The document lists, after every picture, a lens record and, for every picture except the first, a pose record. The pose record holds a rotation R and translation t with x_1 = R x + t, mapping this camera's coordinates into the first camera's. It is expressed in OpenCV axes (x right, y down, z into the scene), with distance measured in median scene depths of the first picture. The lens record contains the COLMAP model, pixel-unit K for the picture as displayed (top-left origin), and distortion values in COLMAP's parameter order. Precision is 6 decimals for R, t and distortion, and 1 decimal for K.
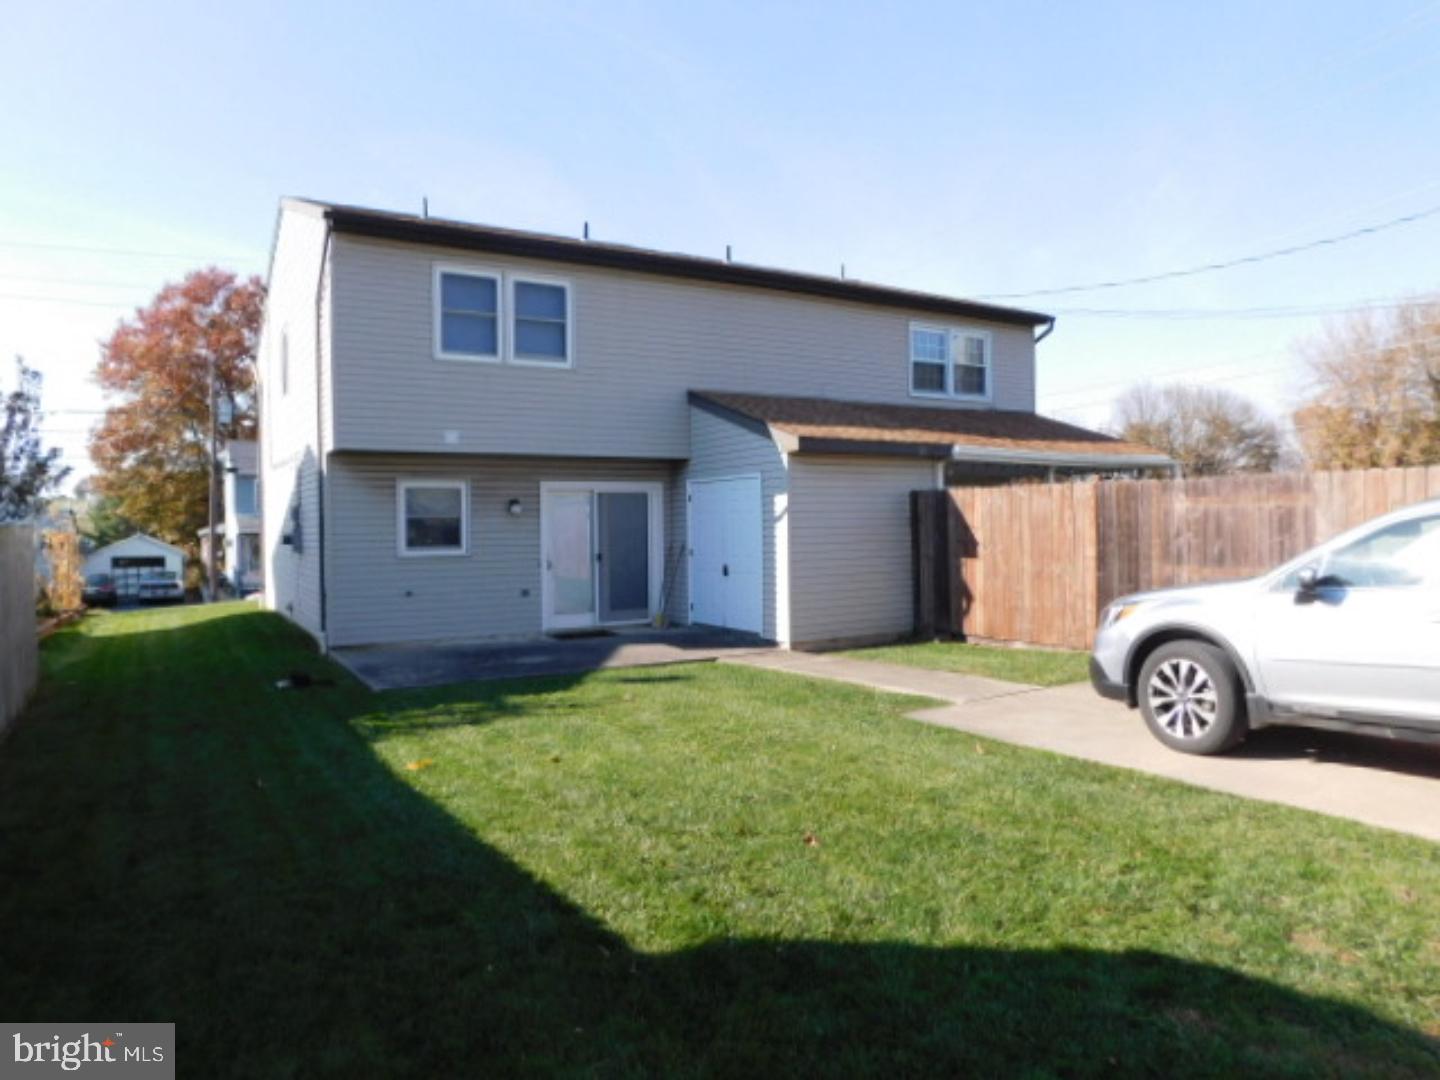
lens RADIAL K [[949.7, 0, 717.5], [0, 949.7, 540.6], [0, 0, 1]] dist [-0.049549, 0.014540]
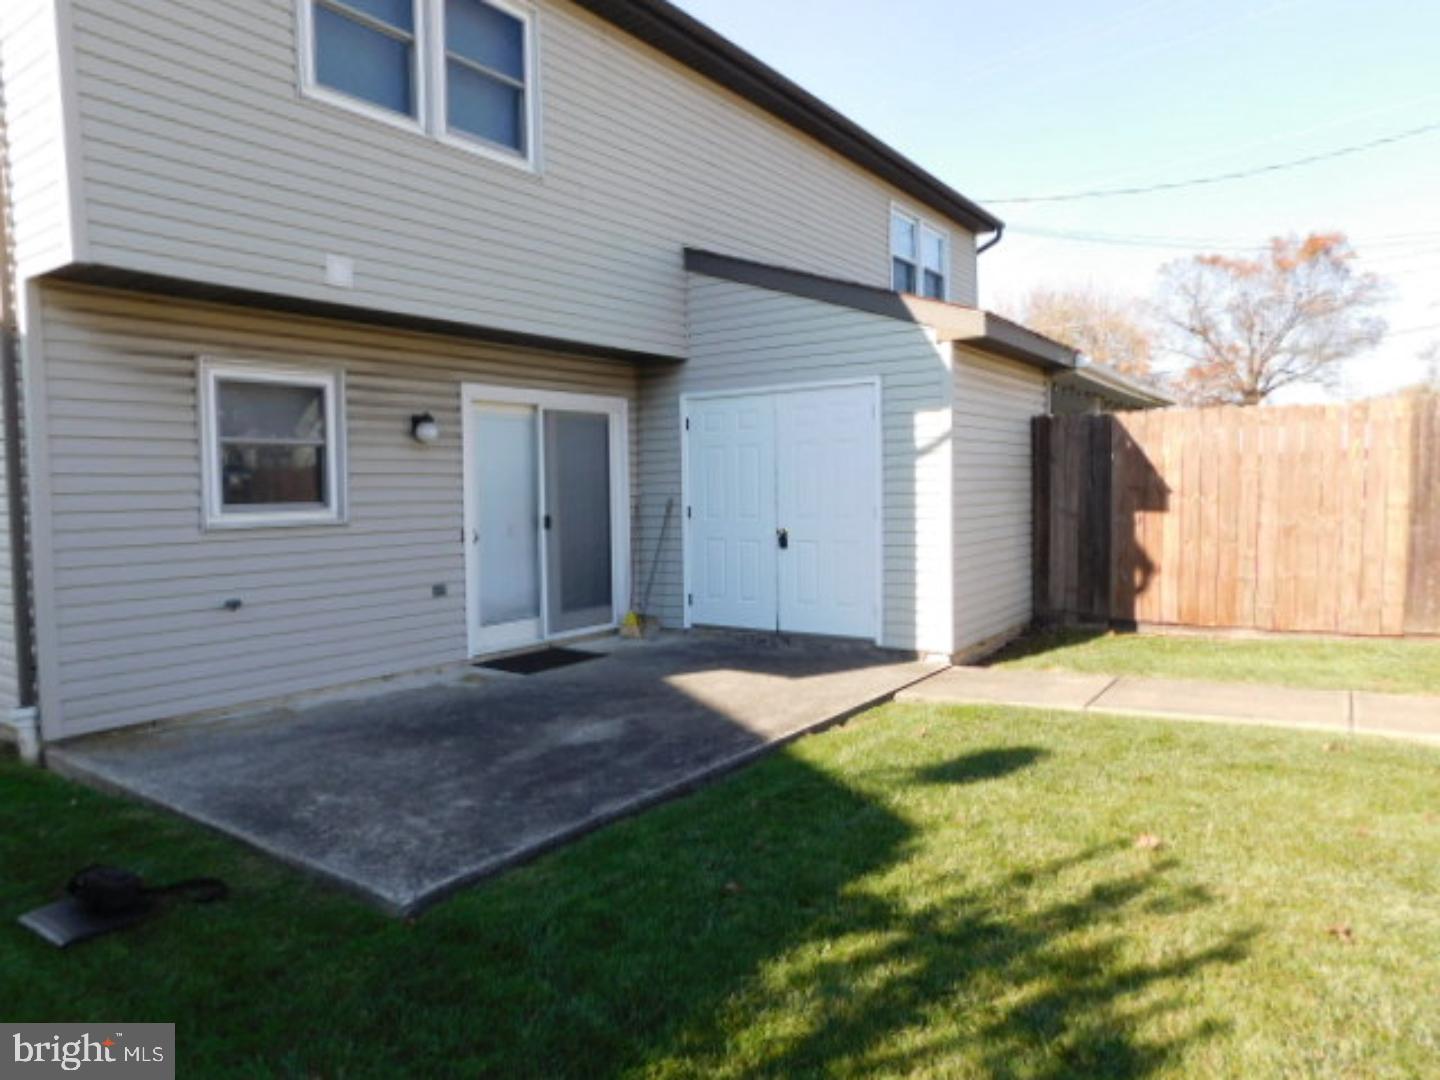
lens RADIAL K [[949.7, 0, 722.0], [0, 949.7, 533.9], [0, 0, 1]] dist [-0.049549, 0.014540]
pose [[0.912774, -0.023181, 0.407806, -0.284489], [0.012558, 0.999509, 0.028708, 0.010223], [-0.408272, -0.021083, 0.912617, 0.464645]]
